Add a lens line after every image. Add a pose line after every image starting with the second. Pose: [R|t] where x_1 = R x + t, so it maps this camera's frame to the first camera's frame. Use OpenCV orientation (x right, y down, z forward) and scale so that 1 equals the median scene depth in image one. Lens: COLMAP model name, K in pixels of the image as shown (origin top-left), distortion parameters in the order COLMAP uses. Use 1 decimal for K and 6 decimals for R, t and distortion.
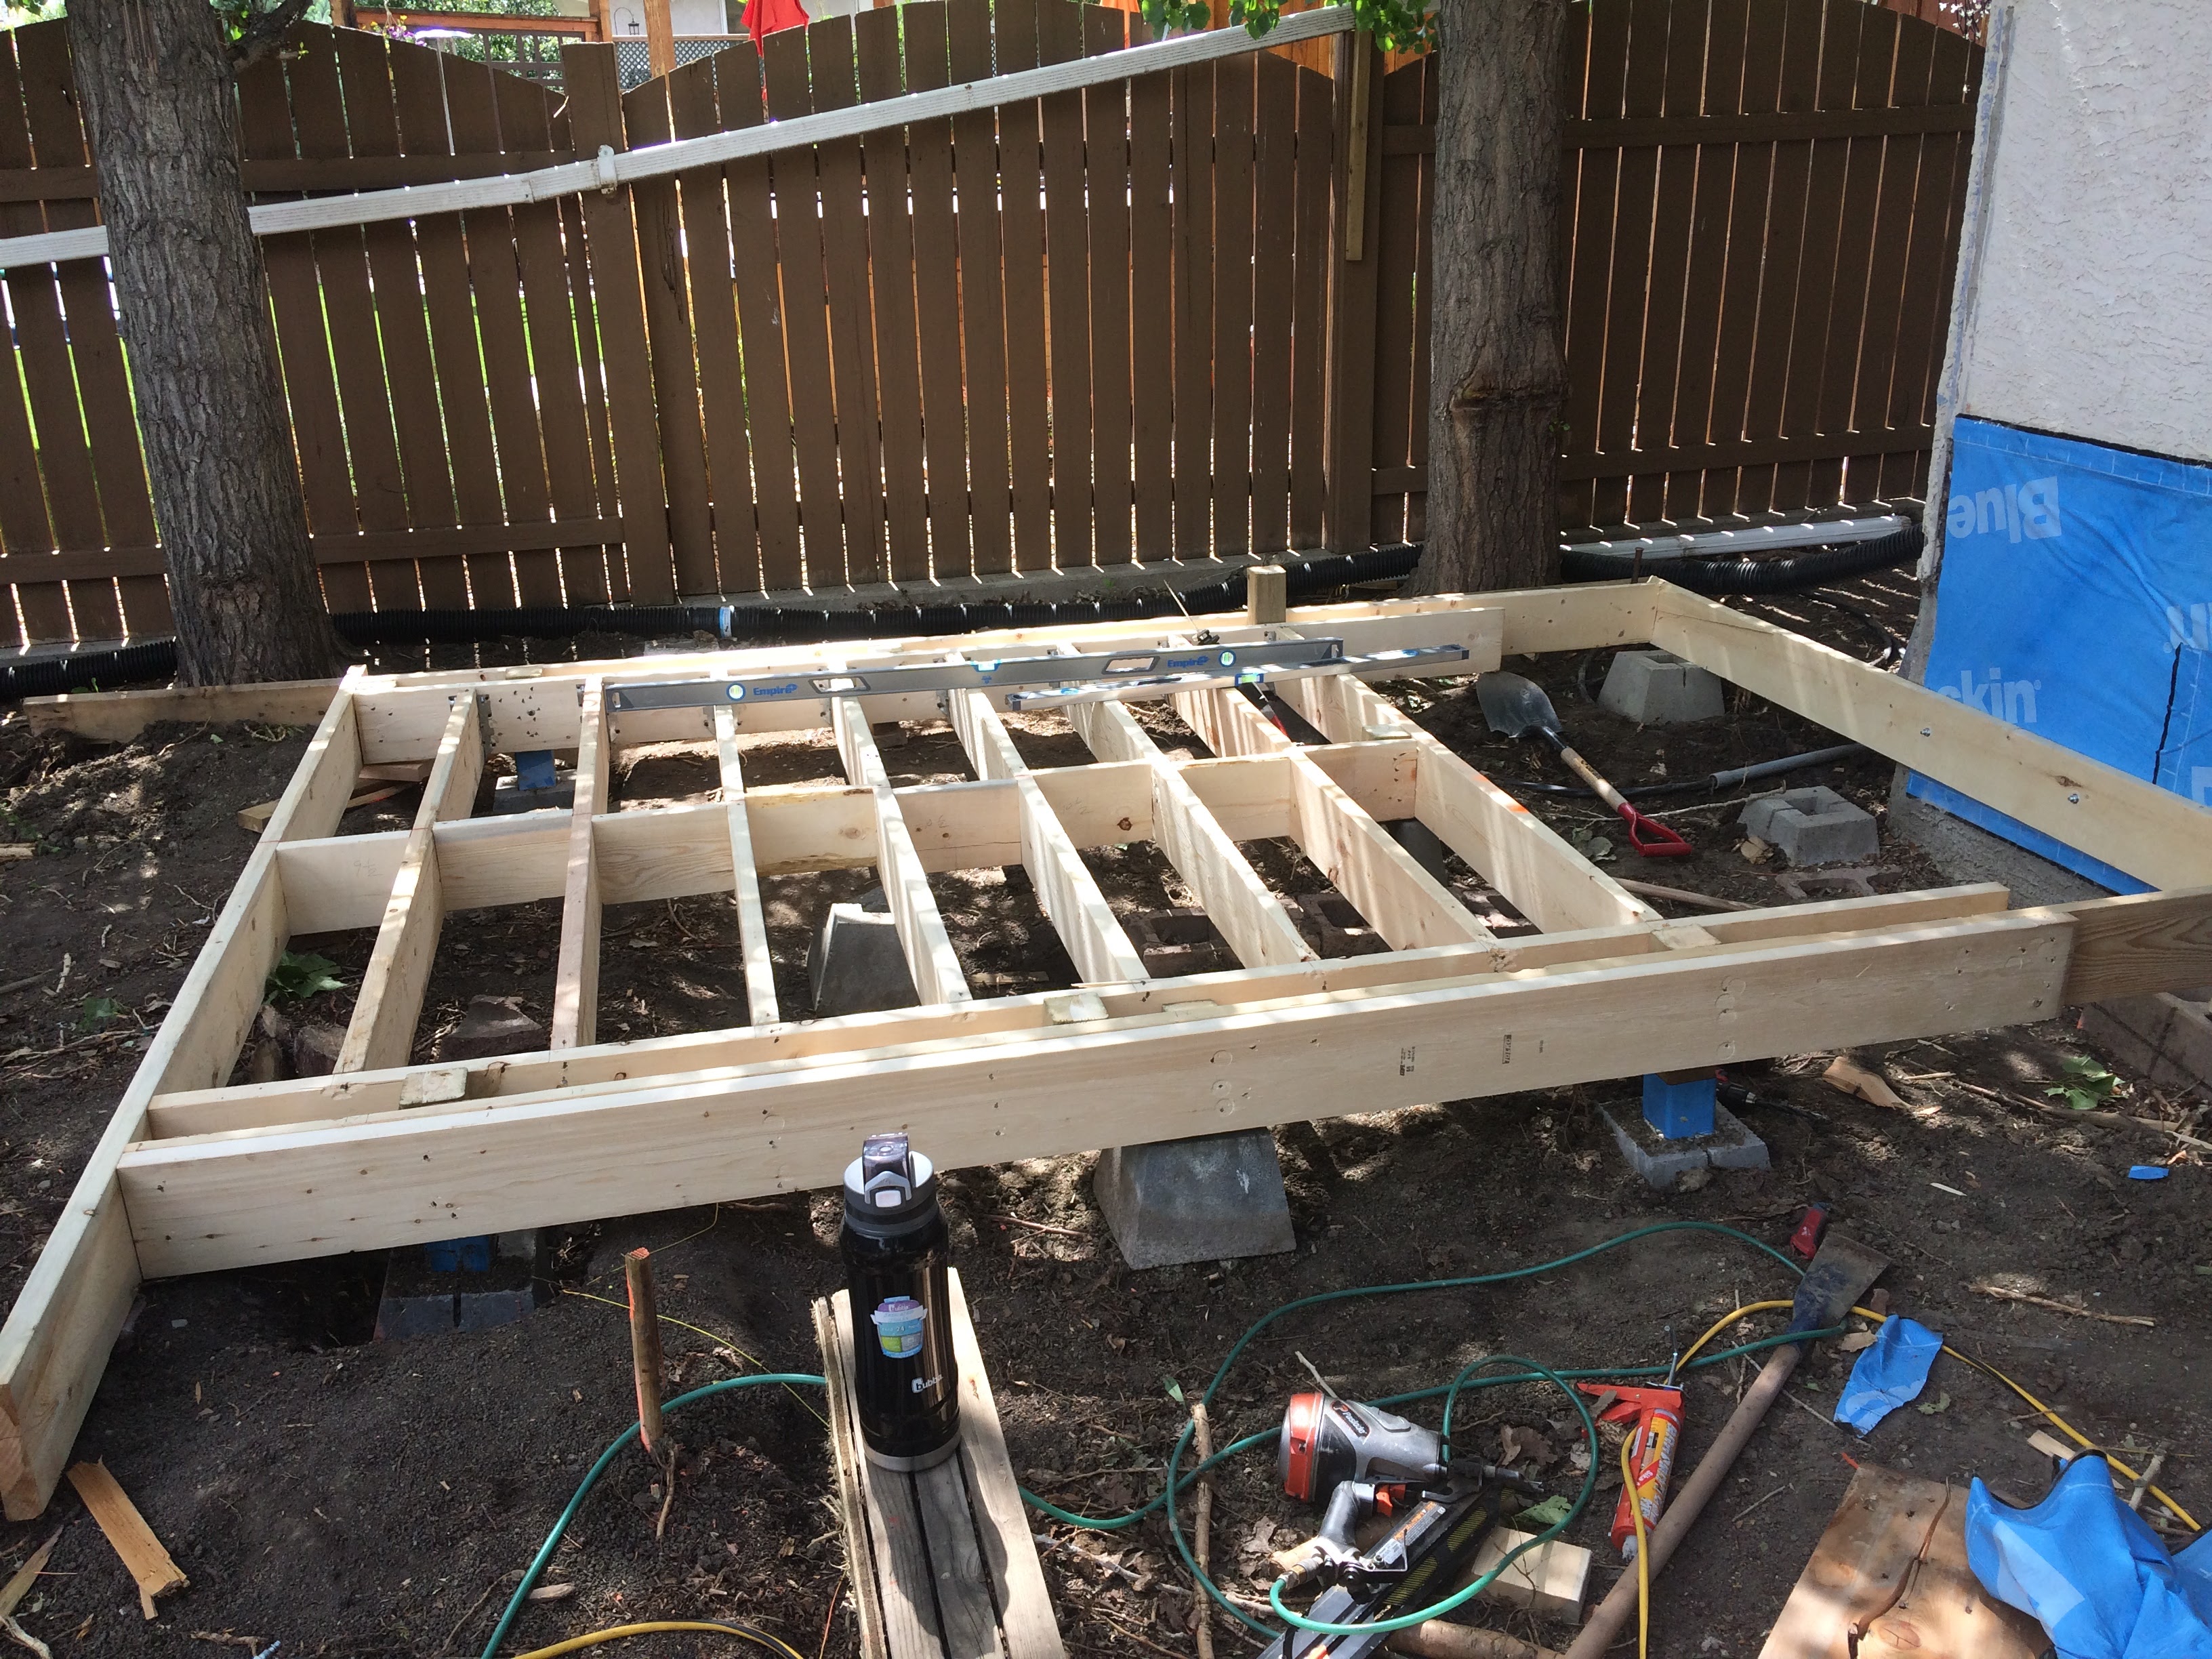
lens RADIAL K [[1847.5, 0, 1094.1], [0, 1847.5, 862.5], [0, 0, 1]] dist [0.123381, -0.186769]
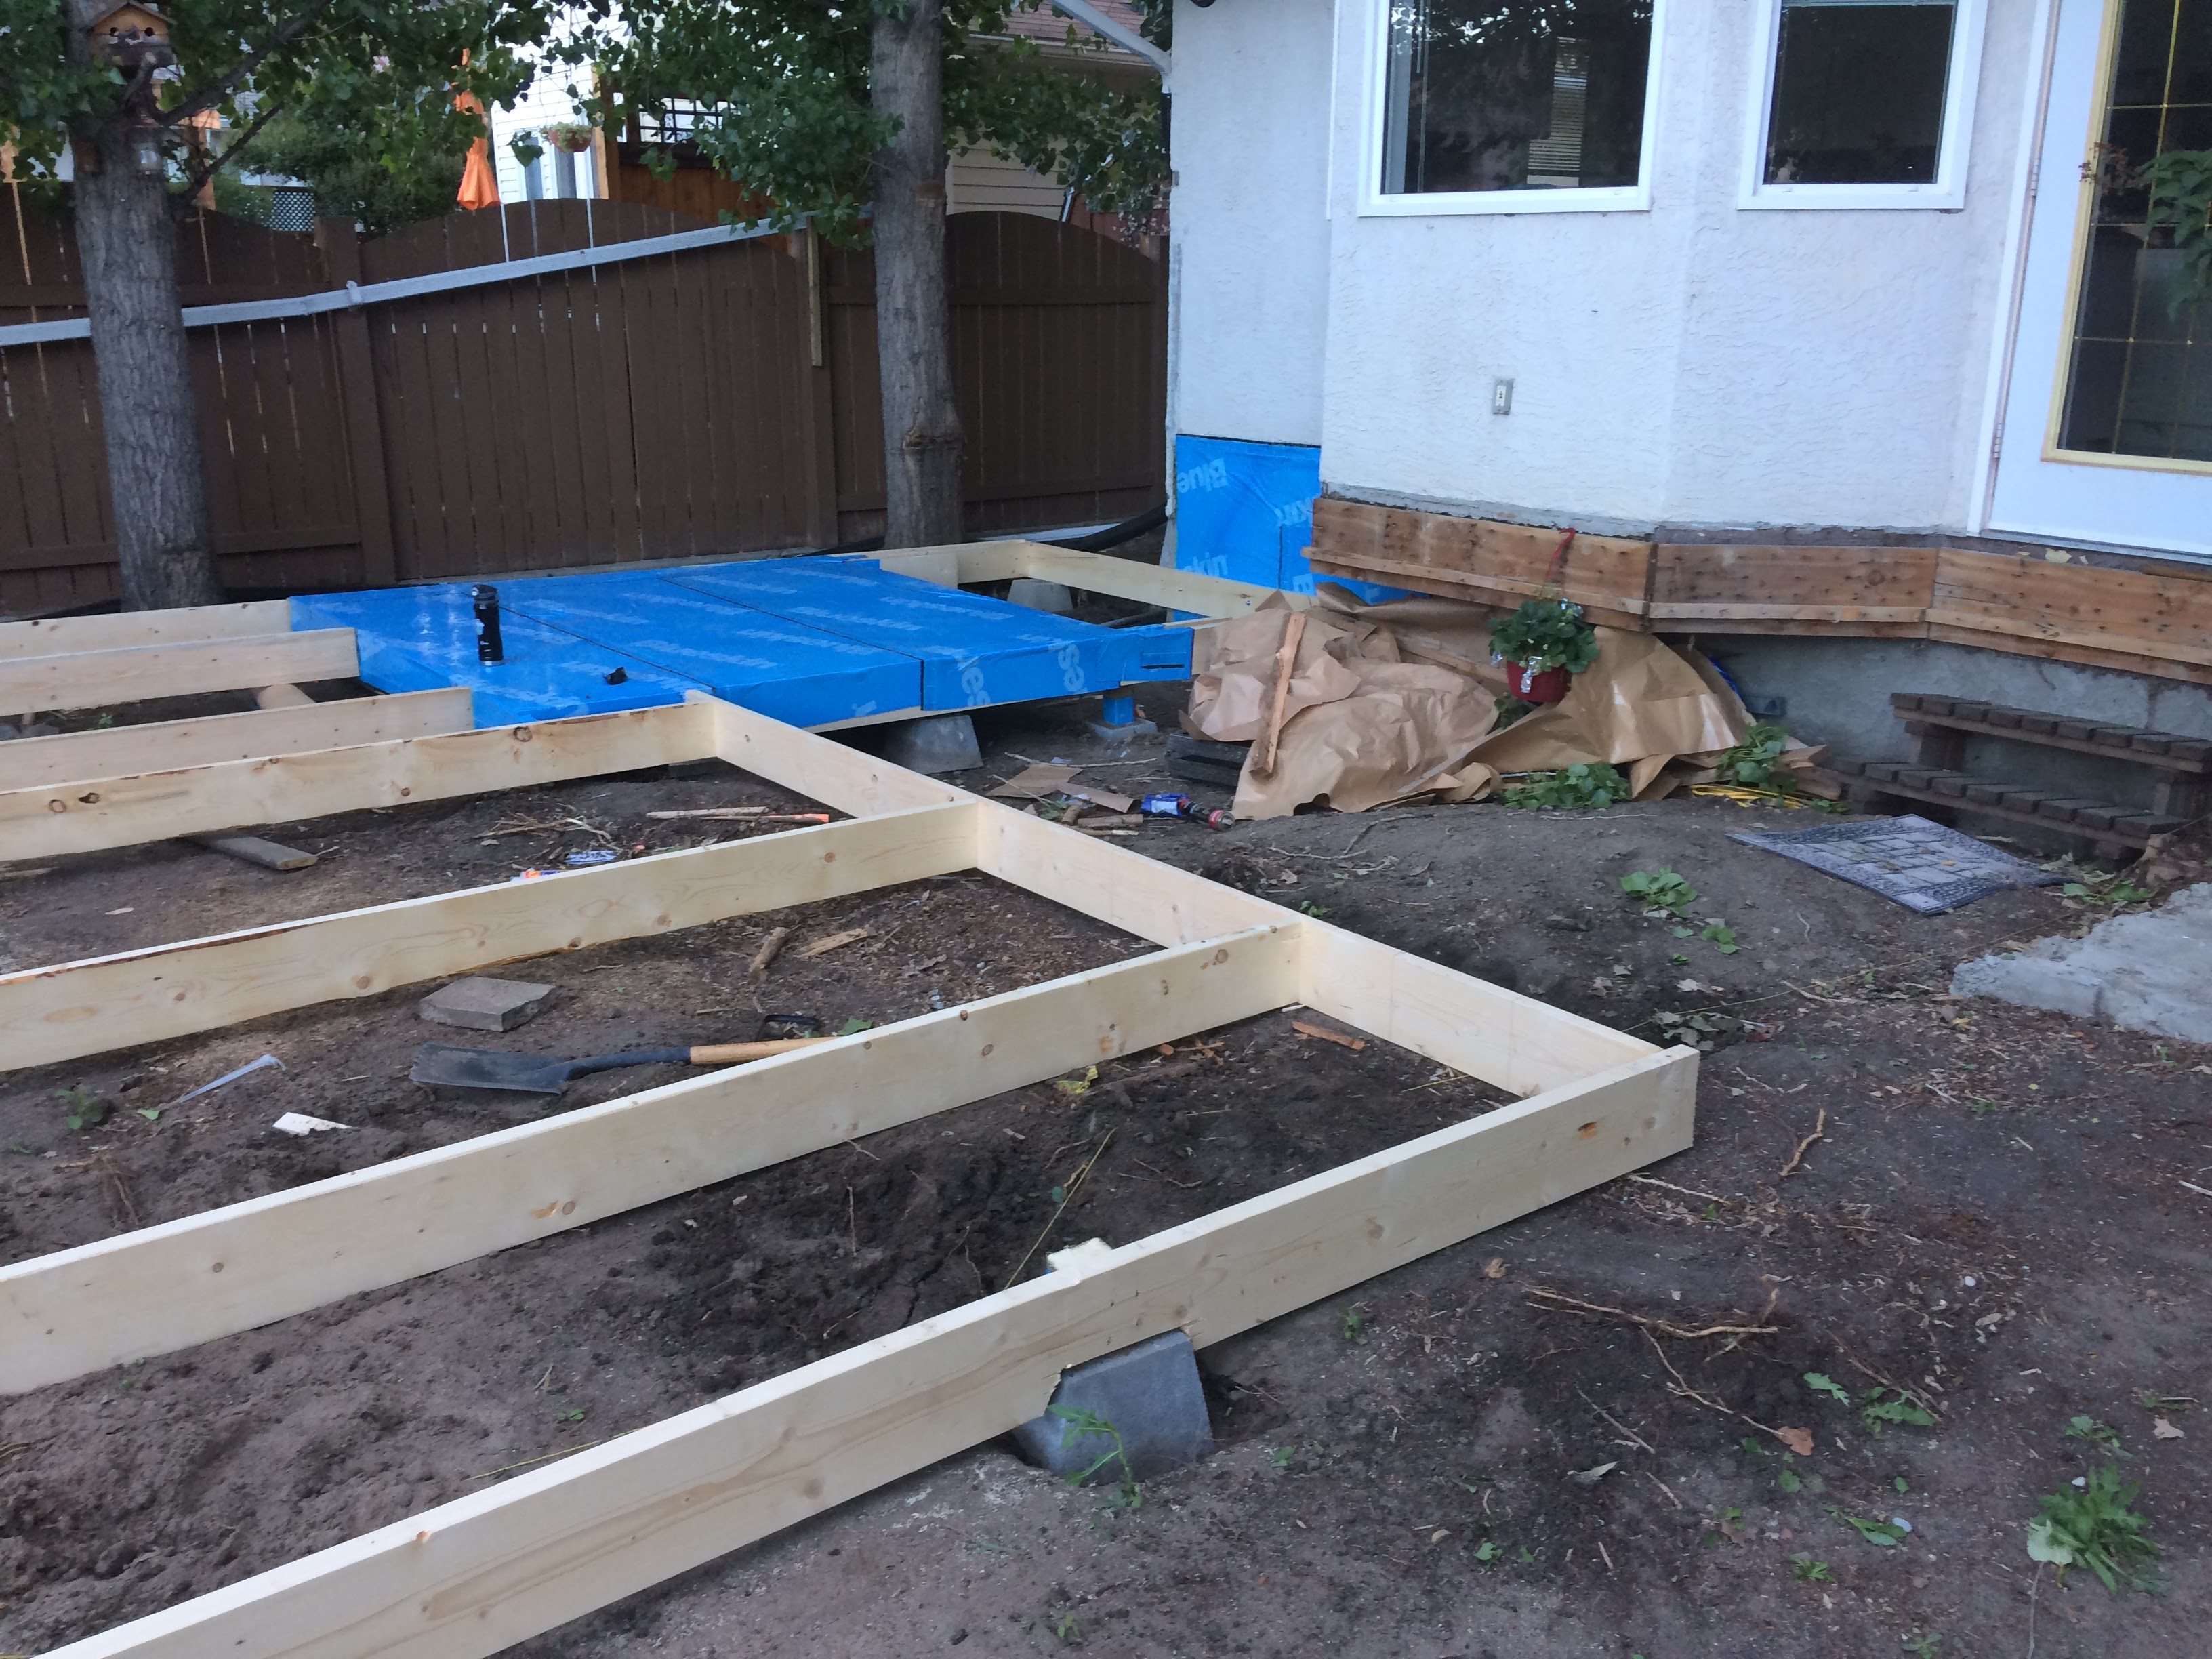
lens RADIAL K [[1847.5, 0, 1094.1], [0, 1847.5, 862.5], [0, 0, 1]] dist [0.123381, -0.186769]
pose [[0.912926, -0.093165, 0.397350, -0.418206], [0.122196, 0.991329, -0.048315, 0.275219], [-0.389403, 0.092663, 0.916394, -0.695099]]
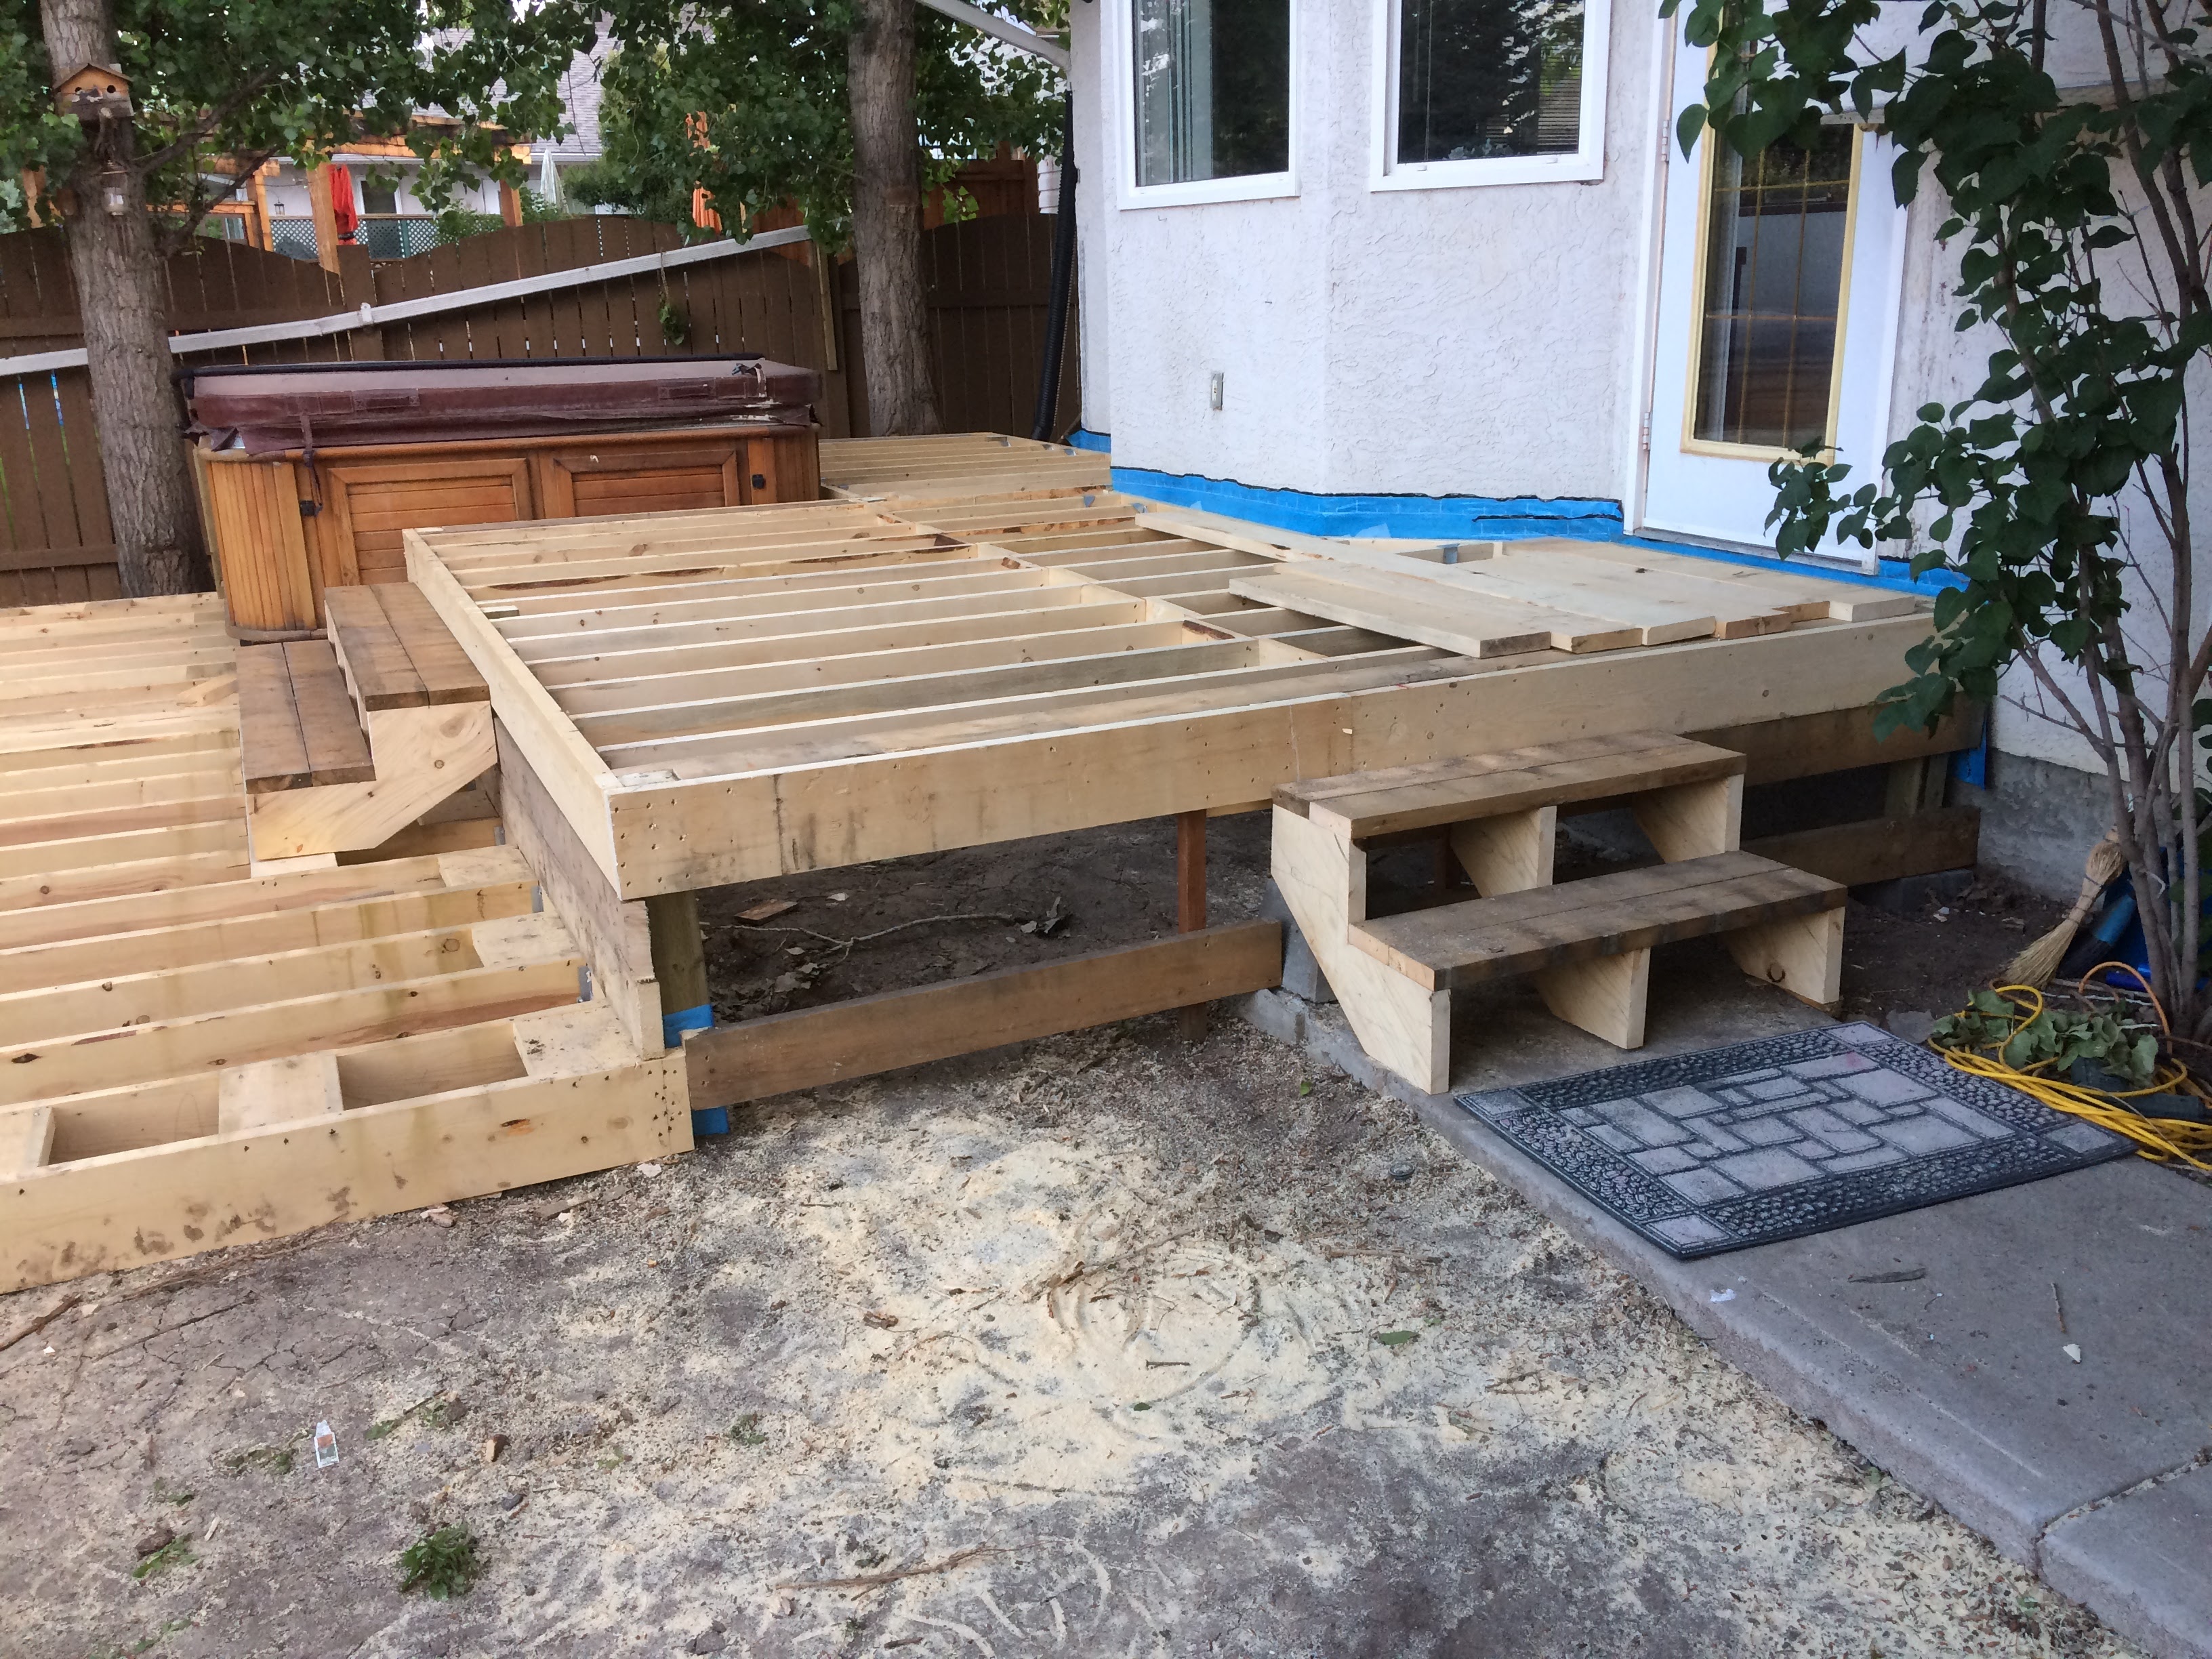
lens RADIAL K [[1847.5, 0, 1094.1], [0, 1847.5, 862.5], [0, 0, 1]] dist [0.123381, -0.186769]
pose [[0.982155, -0.058578, 0.178720, 0.058405], [0.071819, 0.995061, -0.068532, 0.322834], [-0.173823, 0.080144, 0.981510, -0.839970]]
